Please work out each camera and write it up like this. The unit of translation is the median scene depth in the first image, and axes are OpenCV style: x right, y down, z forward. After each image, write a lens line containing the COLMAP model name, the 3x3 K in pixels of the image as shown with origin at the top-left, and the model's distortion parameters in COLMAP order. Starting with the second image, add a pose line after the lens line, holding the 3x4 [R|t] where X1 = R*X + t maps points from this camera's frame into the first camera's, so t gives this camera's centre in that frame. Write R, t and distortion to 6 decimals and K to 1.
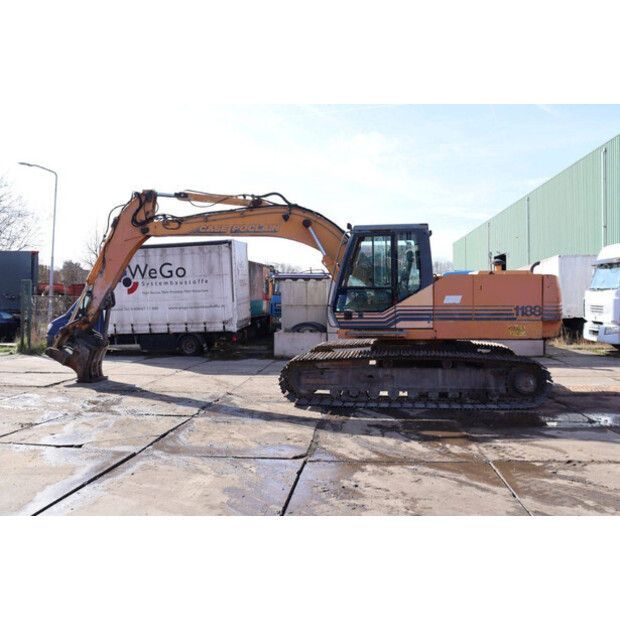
lens RADIAL K [[510.7, 0, 307.1], [0, 510.7, 306.0], [0, 0, 1]] dist [-0.177192, 0.161675]
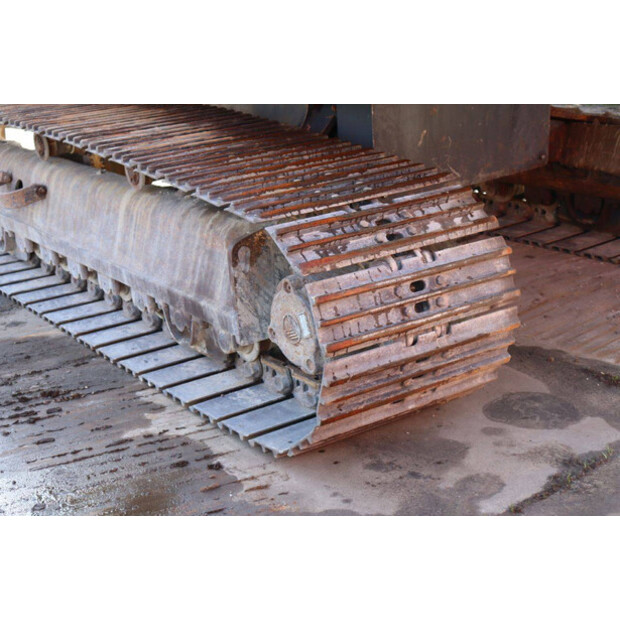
lens RADIAL K [[984.2, 0, 310.0], [0, 984.2, 310.0], [0, 0, 1]] dist [0.145302, 0.034407]
pose [[0.717745, 0.190666, -0.669692, 0.564164], [0.043480, 0.947630, 0.316397, 0.025408], [0.694947, -0.256211, 0.671867, 0.601930]]
